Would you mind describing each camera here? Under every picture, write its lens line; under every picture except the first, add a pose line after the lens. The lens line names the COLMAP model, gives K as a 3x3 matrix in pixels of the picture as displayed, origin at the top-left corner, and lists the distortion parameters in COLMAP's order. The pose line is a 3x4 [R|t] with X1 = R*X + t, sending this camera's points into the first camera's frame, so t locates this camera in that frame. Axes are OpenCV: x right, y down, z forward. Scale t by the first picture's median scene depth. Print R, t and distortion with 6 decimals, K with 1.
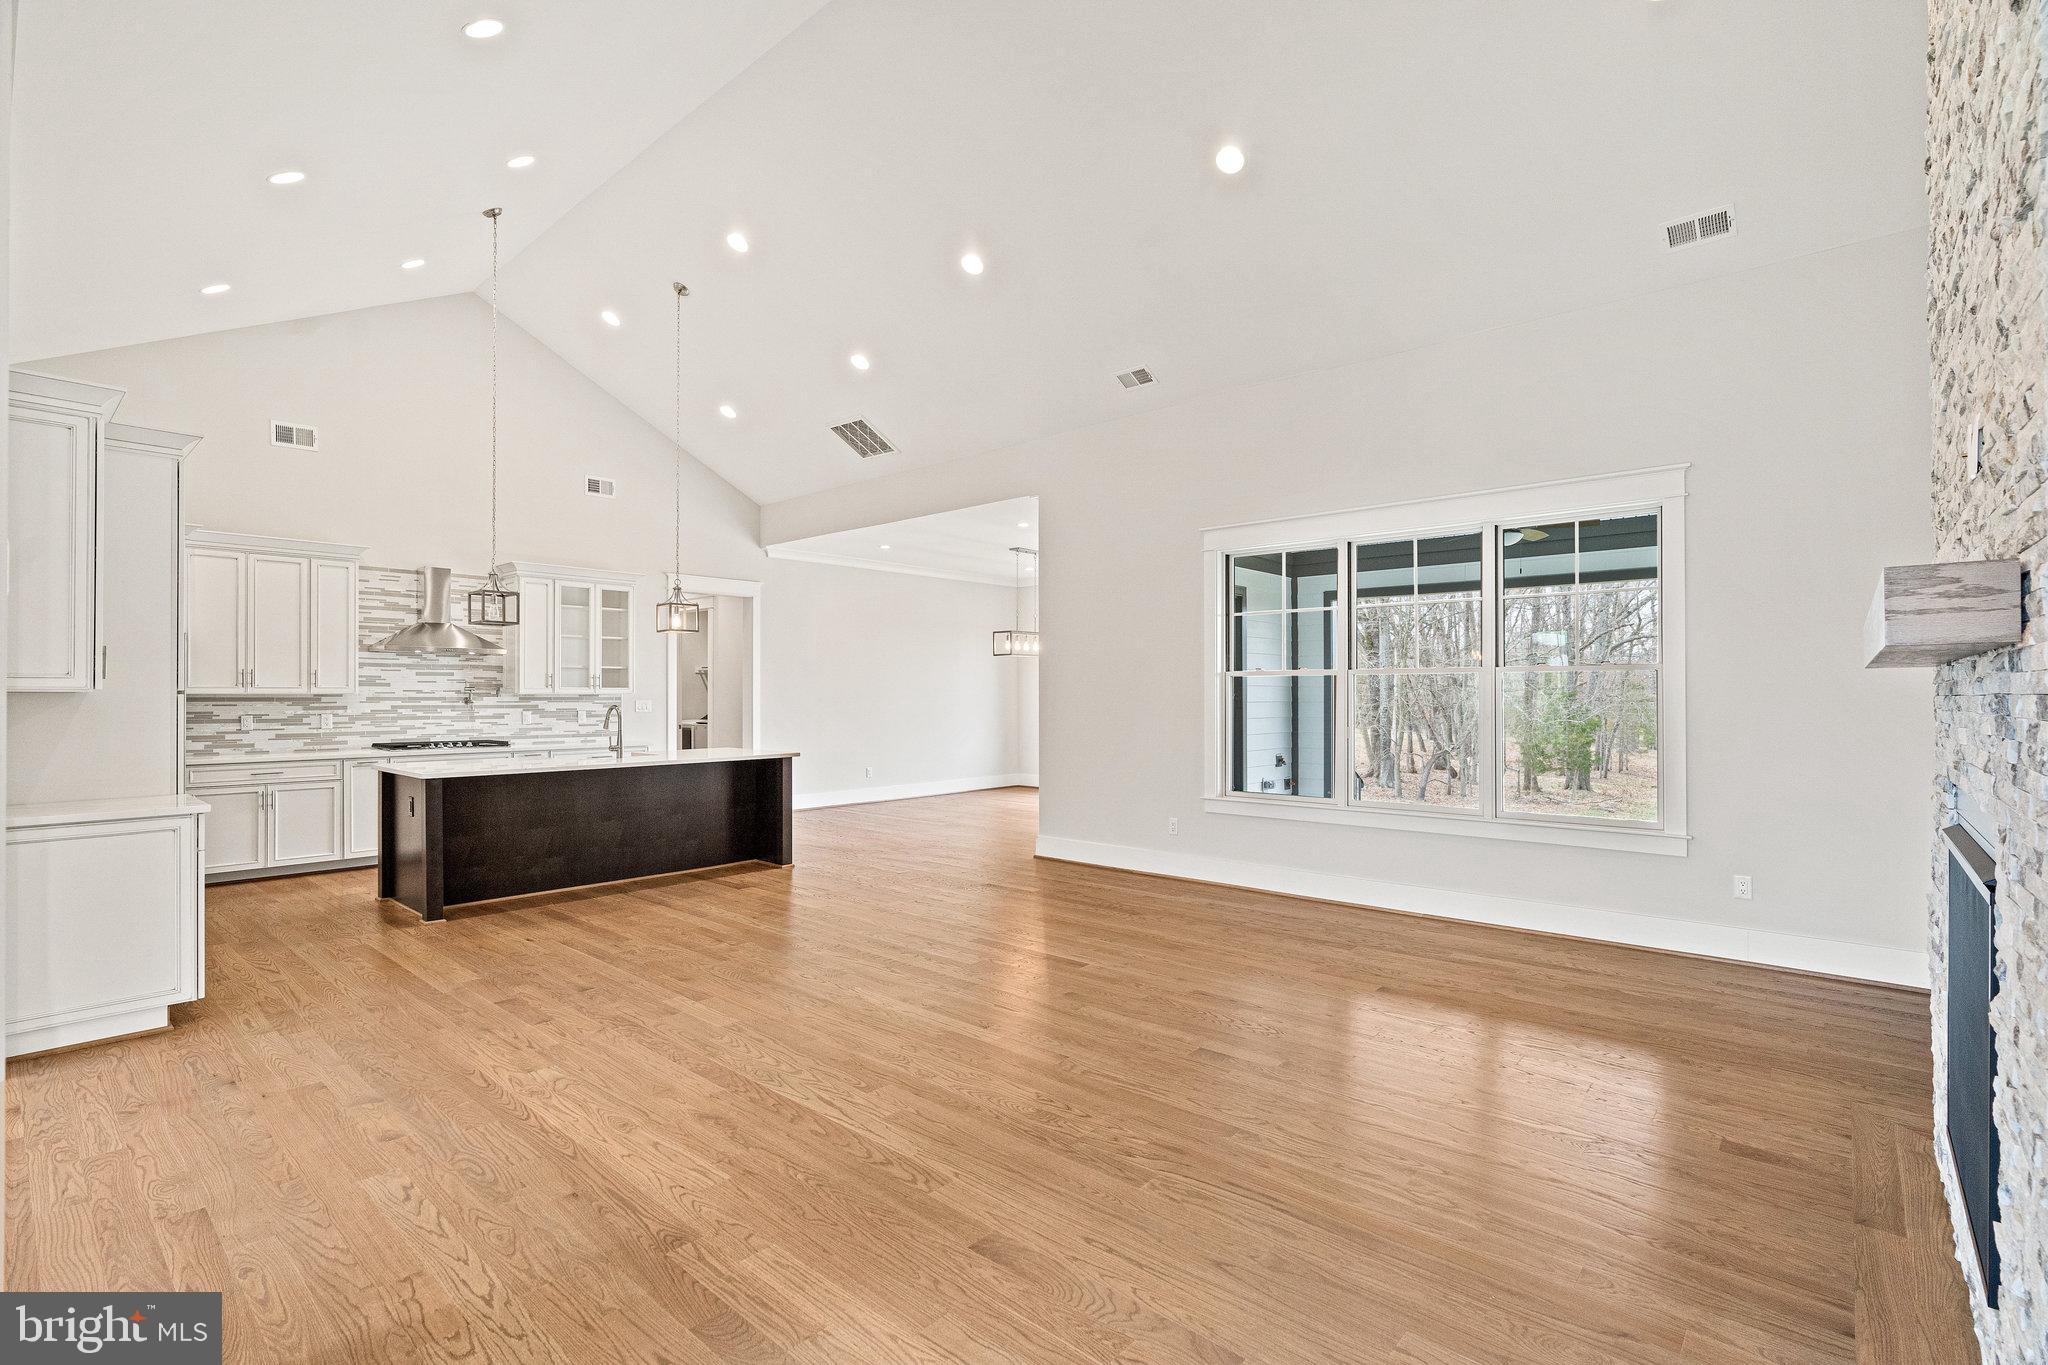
lens RADIAL K [[929.6, 0, 1018.4], [0, 929.6, 694.8], [0, 0, 1]] dist [-0.009530, 0.003868]
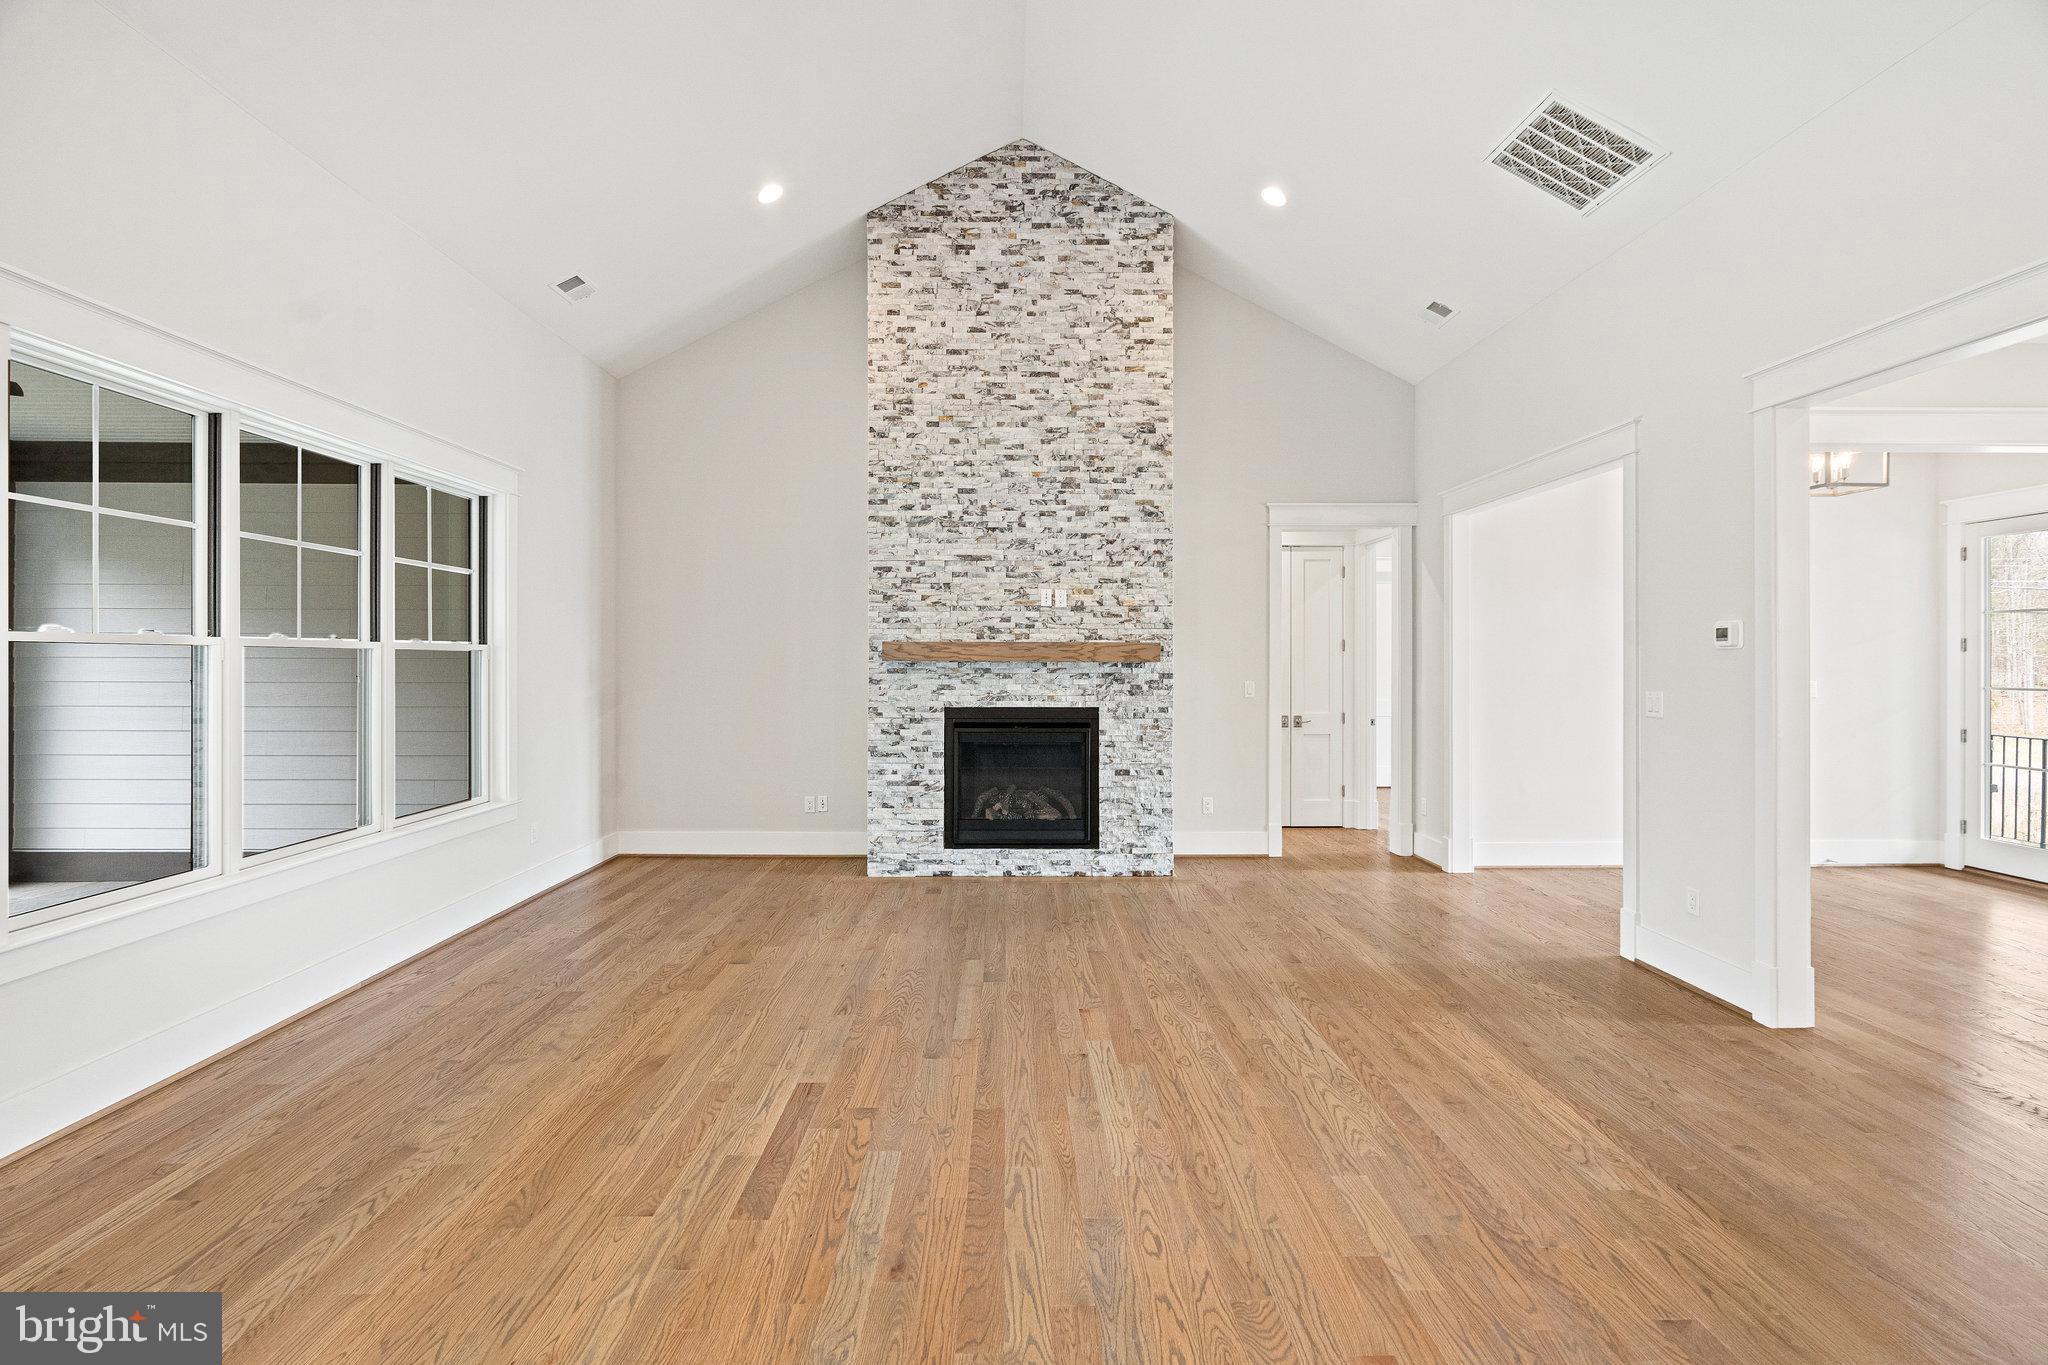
lens RADIAL K [[929.6, 0, 1025.7], [0, 929.6, 657.6], [0, 0, 1]] dist [-0.009530, 0.003868]
pose [[-0.678223, 0.001207, 0.734856, -0.545932], [-0.002371, 0.999990, -0.003831, -0.018619], [-0.734853, -0.004341, -0.678213, 1.372764]]
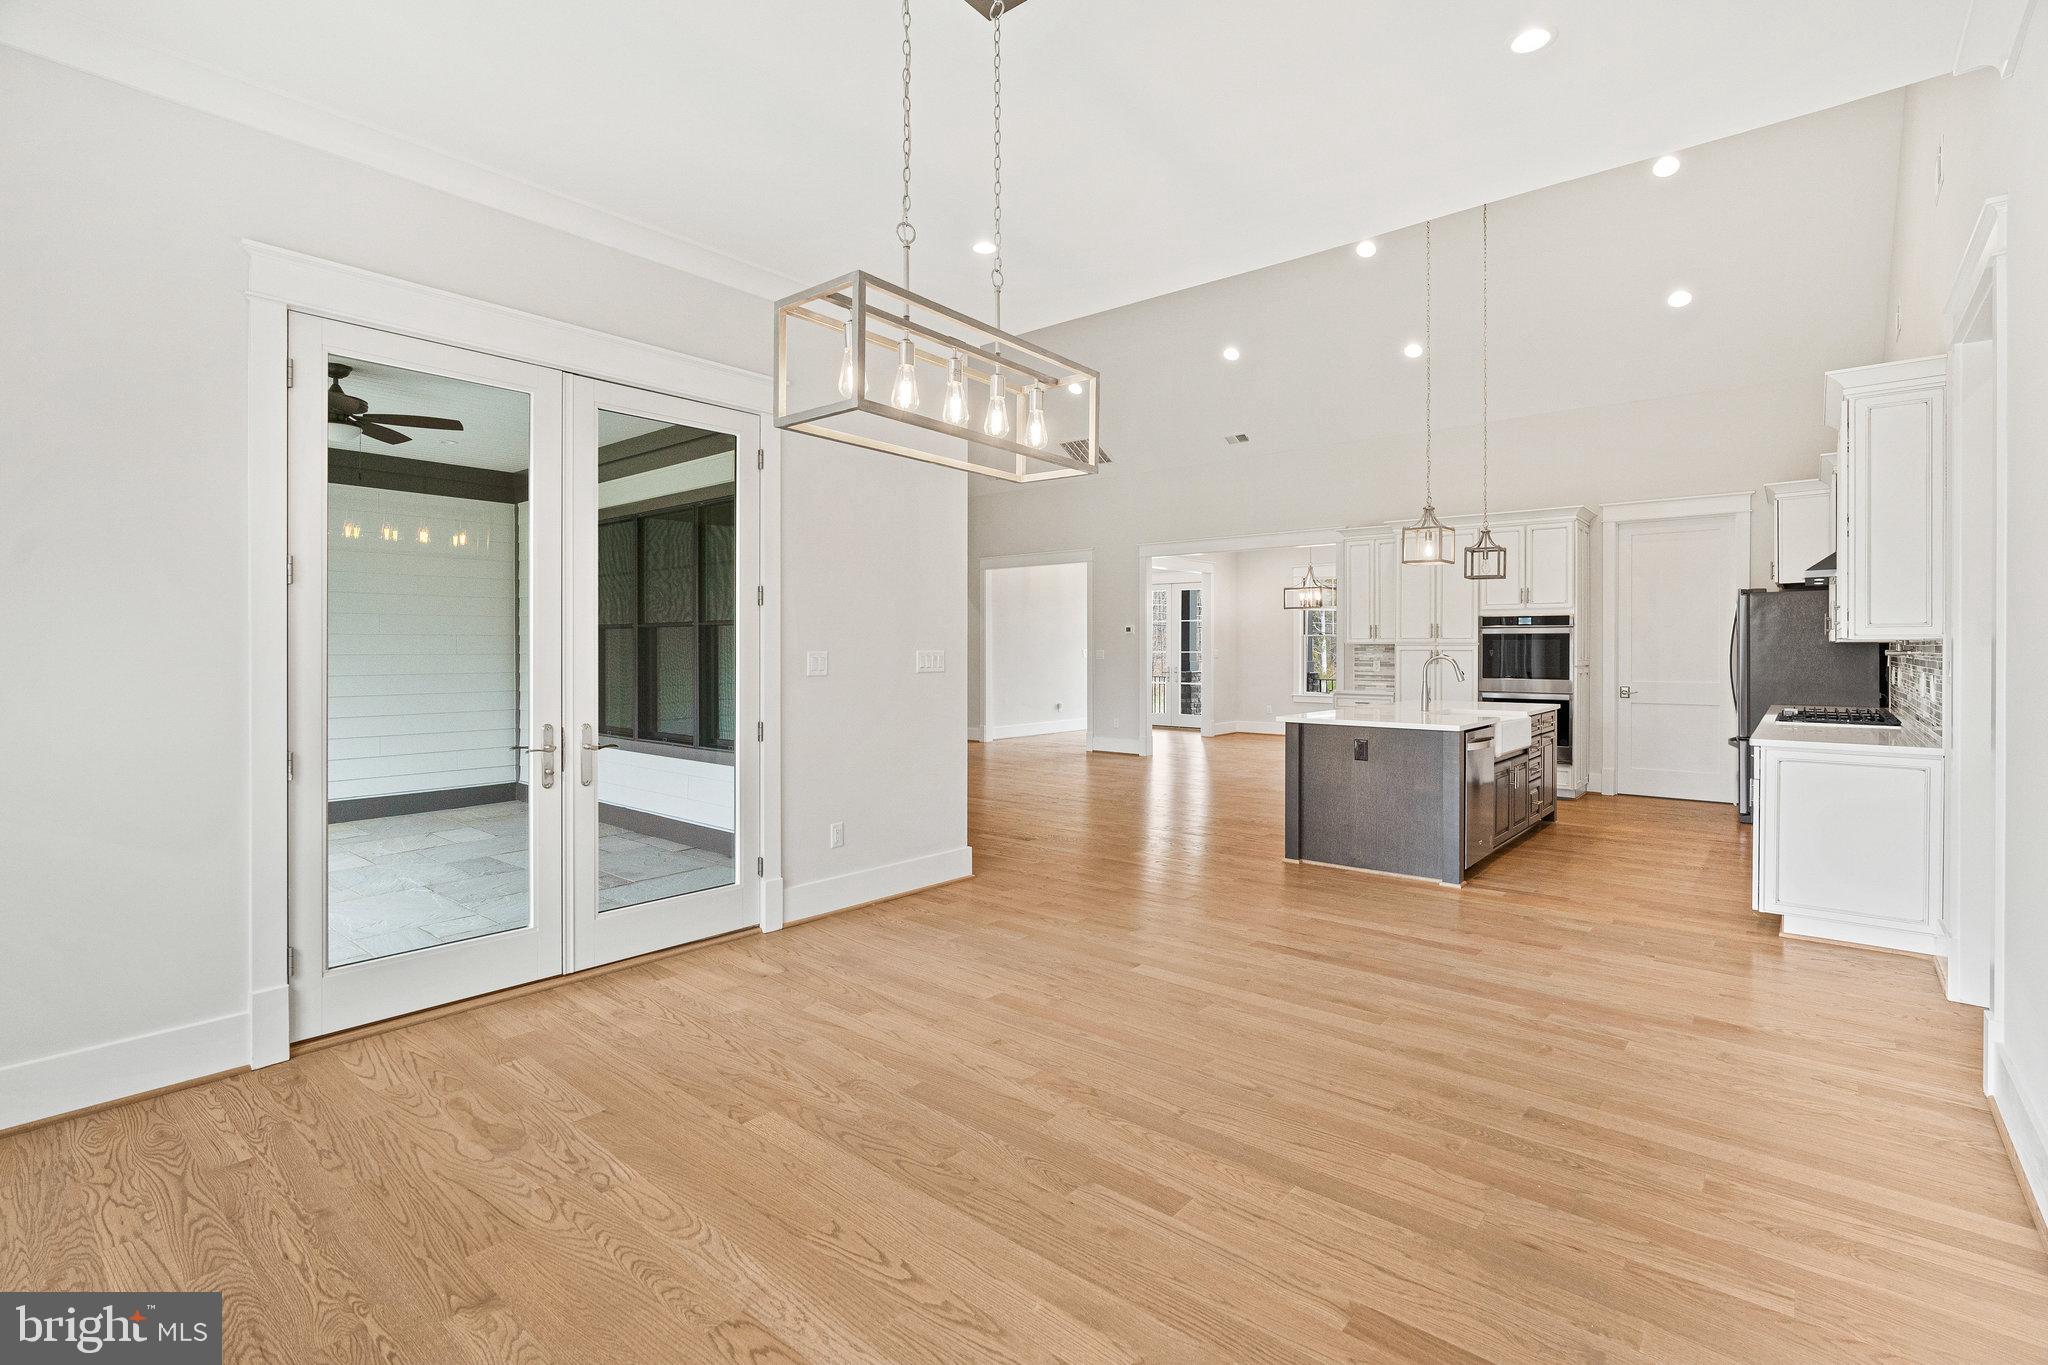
lens RADIAL K [[929.6, 0, 1026.4], [0, 929.6, 655.3], [0, 0, 1]] dist [-0.009530, 0.003868]
pose [[-0.999770, -0.000428, -0.021440, -0.021050], [-0.000567, 0.999979, 0.006448, 0.008972], [0.021437, 0.006459, -0.999749, 2.861632]]
